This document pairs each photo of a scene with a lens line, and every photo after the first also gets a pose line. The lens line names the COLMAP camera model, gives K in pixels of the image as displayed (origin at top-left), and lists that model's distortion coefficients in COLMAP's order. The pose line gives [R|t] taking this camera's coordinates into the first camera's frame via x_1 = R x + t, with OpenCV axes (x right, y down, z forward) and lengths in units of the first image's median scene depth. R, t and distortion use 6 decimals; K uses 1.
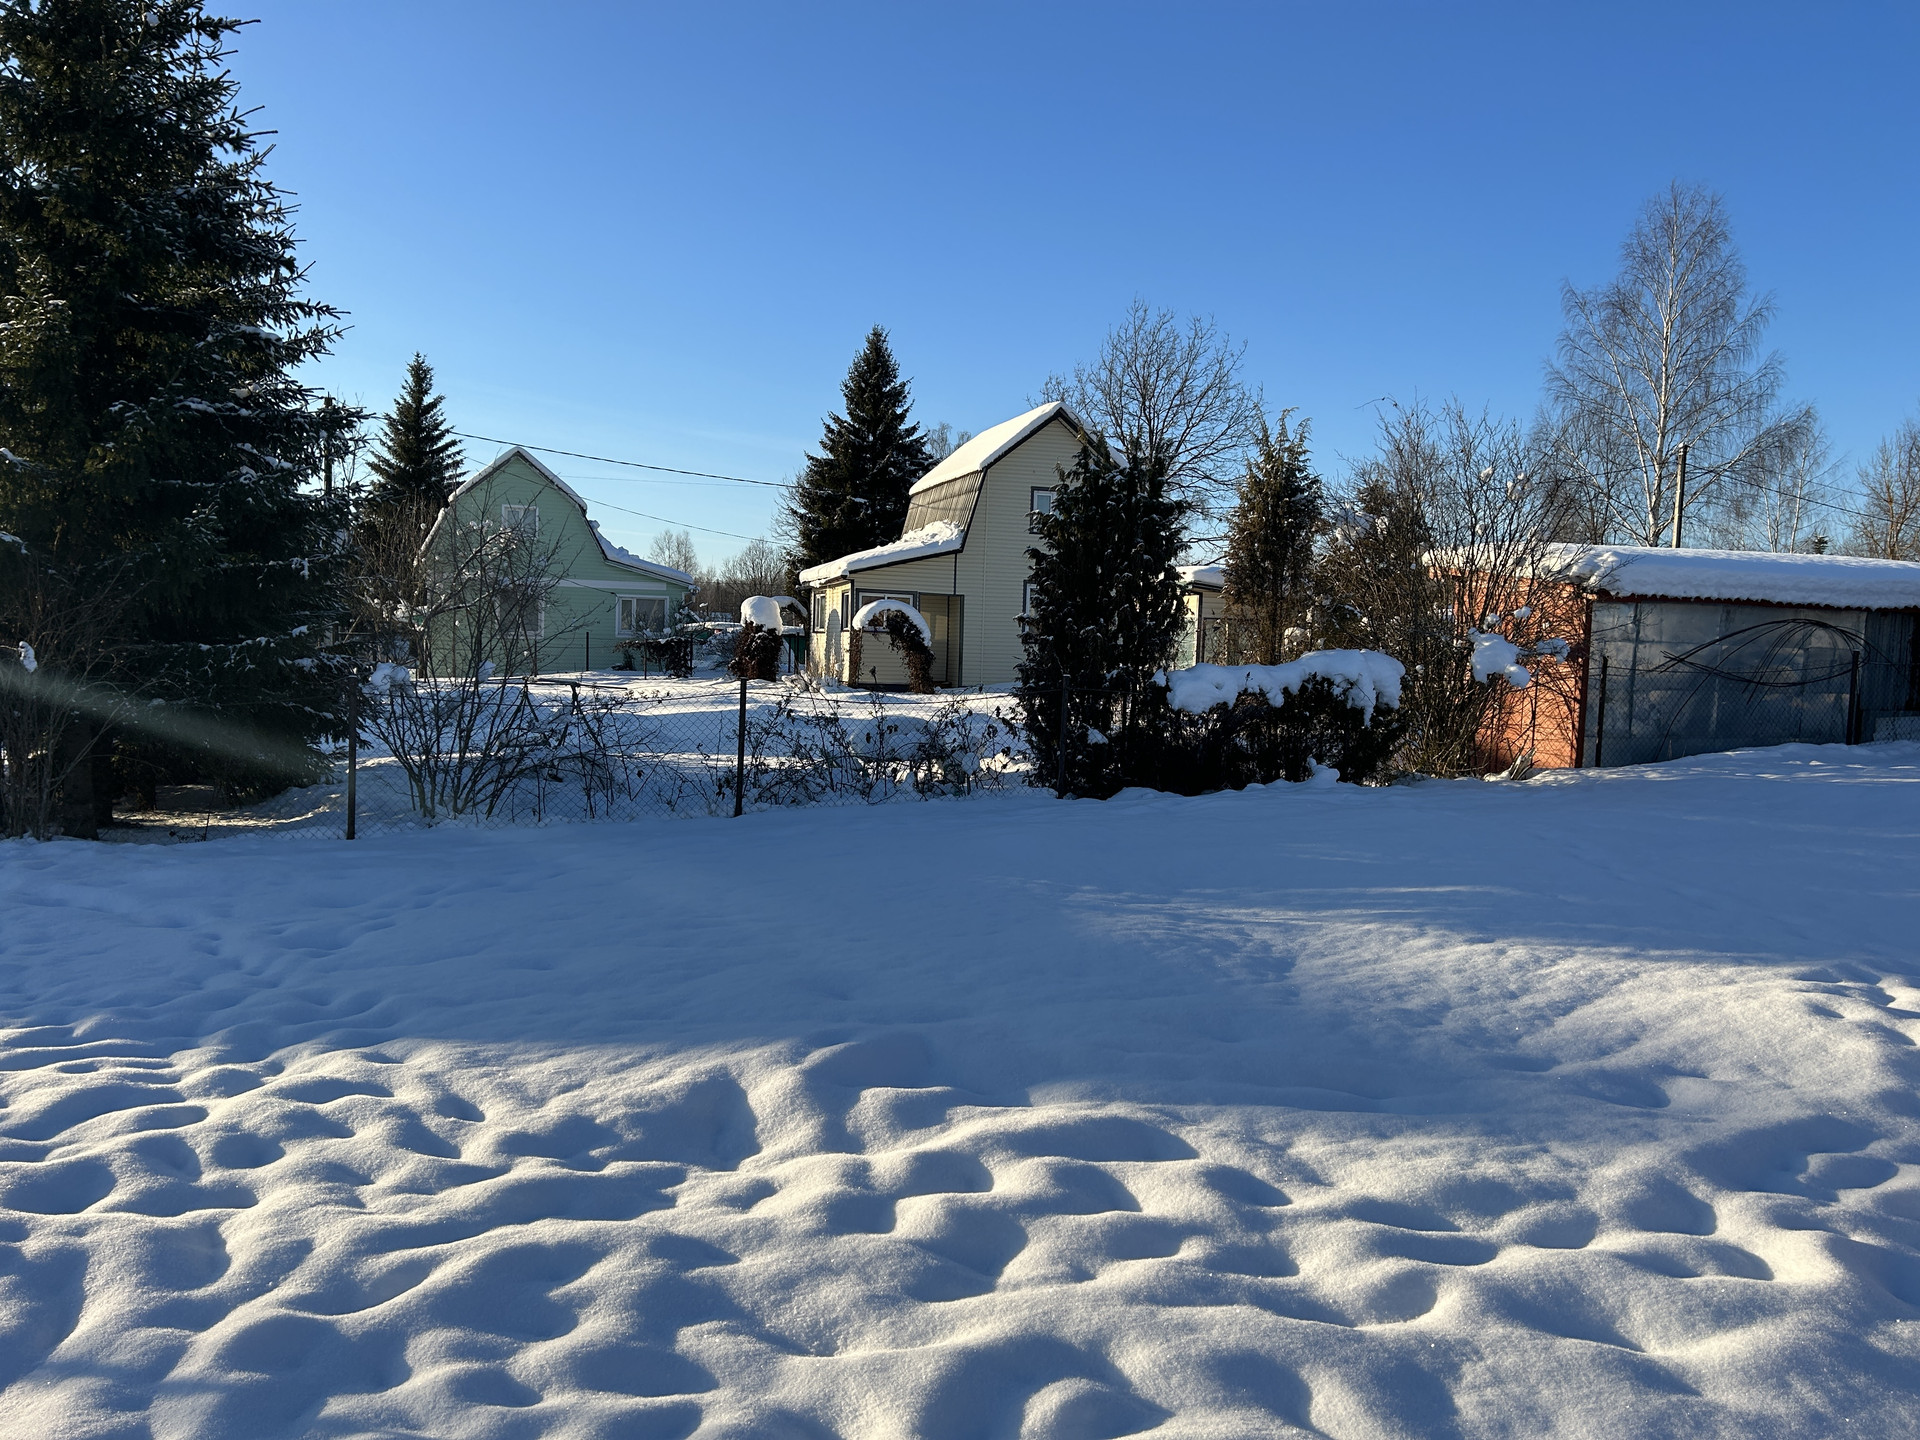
lens RADIAL K [[1432.8, 0, 950.1], [0, 1432.8, 730.0], [0, 0, 1]] dist [0.051517, -0.070989]
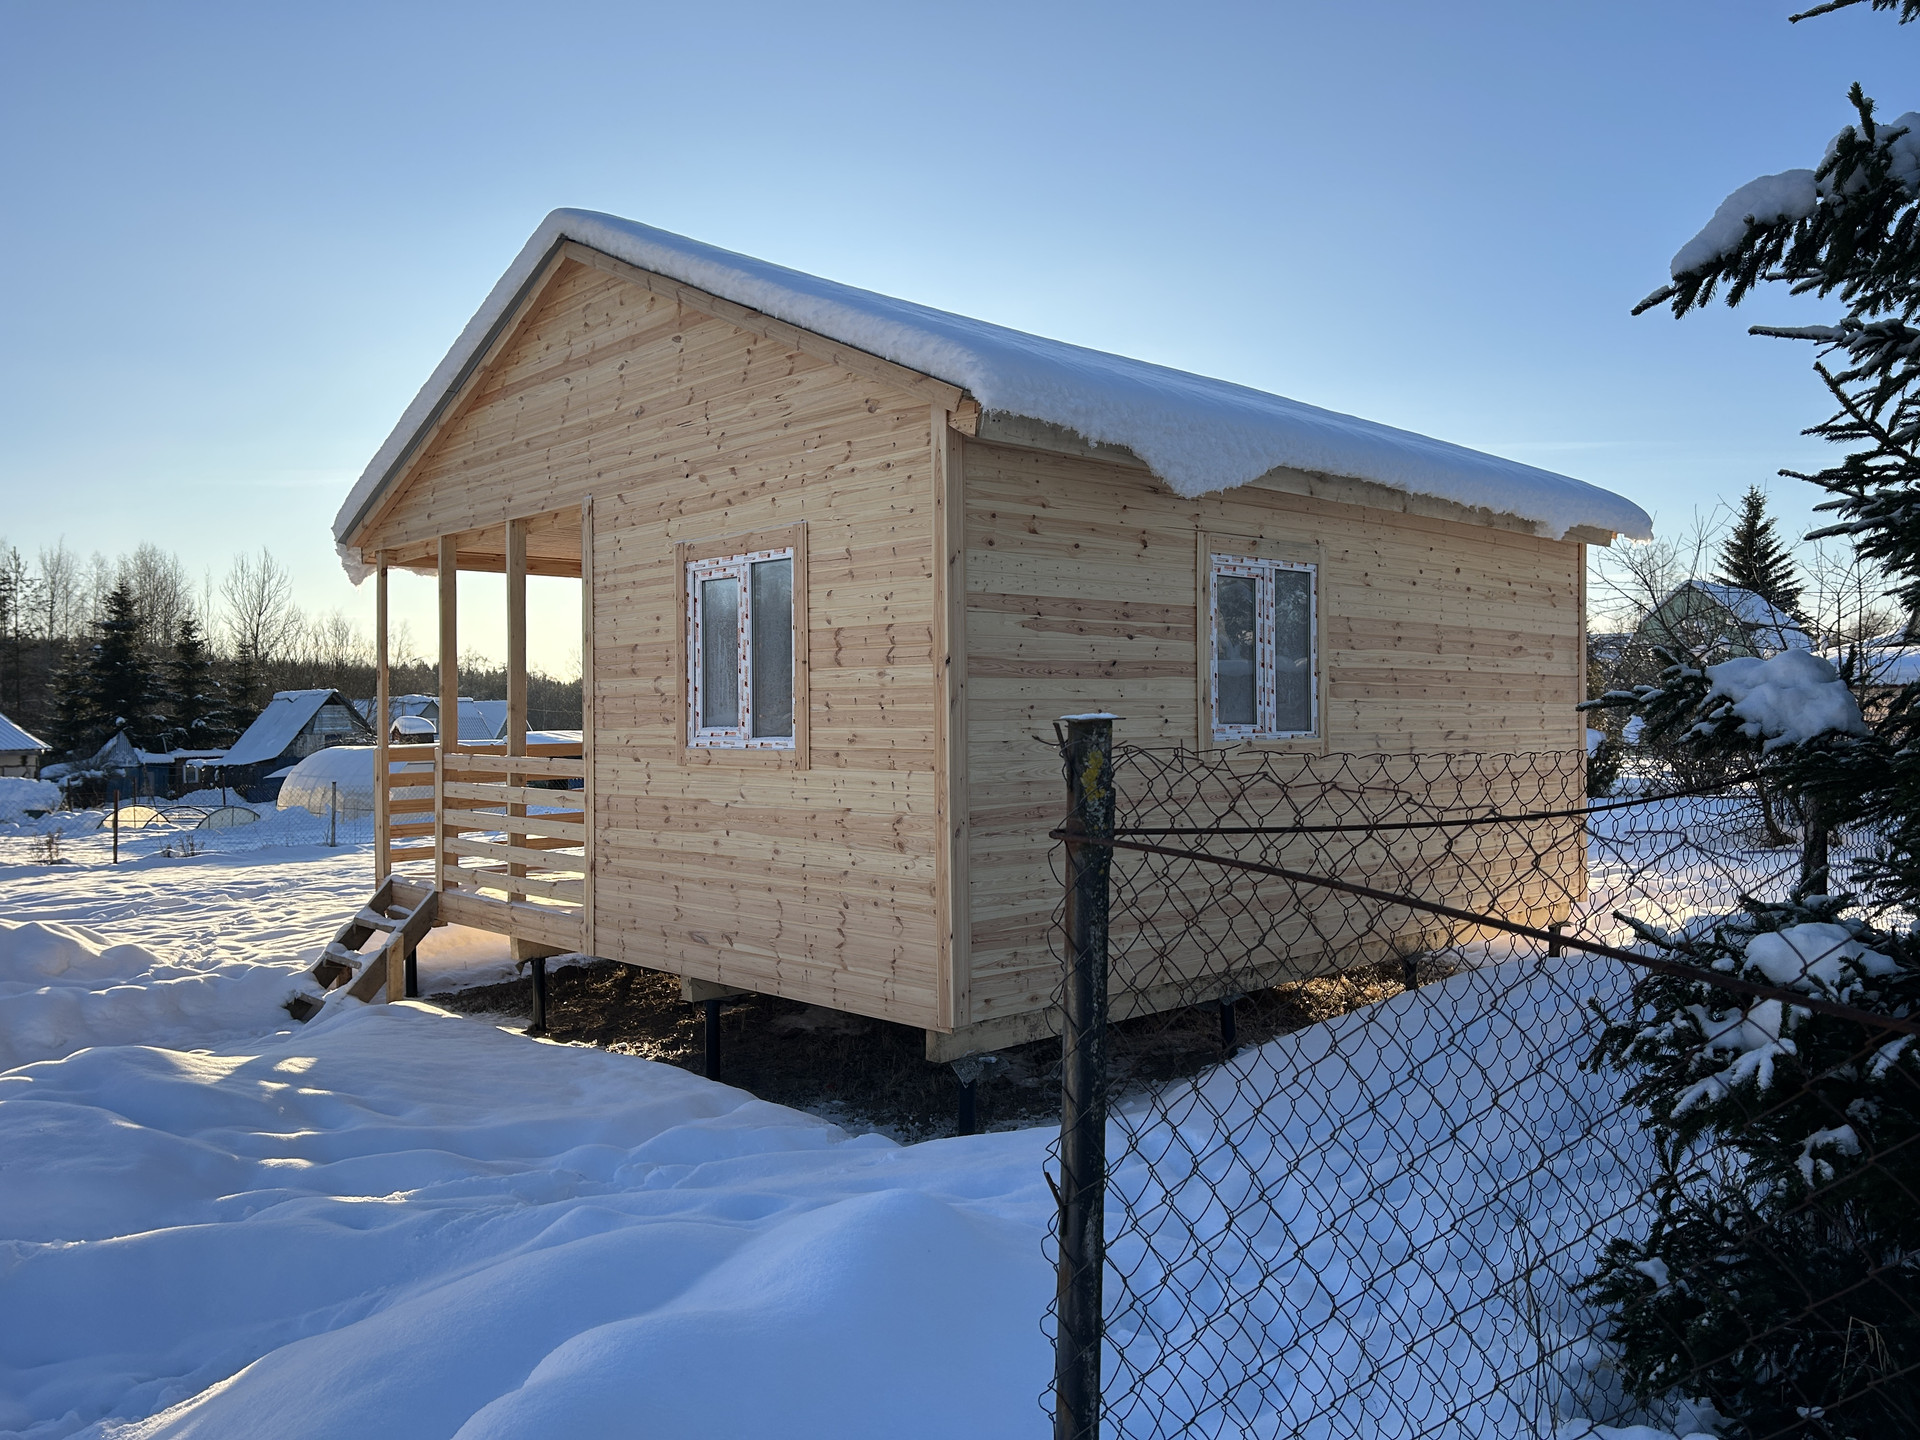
lens RADIAL K [[1437.2, 0, 994.6], [0, 1437.2, 729.4], [0, 0, 1]] dist [0.061602, -0.072770]
pose [[0.524869, -0.025991, -0.850786, 0.492011], [-0.027188, 0.998512, -0.047276, 0.019560], [0.850749, 0.047945, 0.523381, -0.217841]]
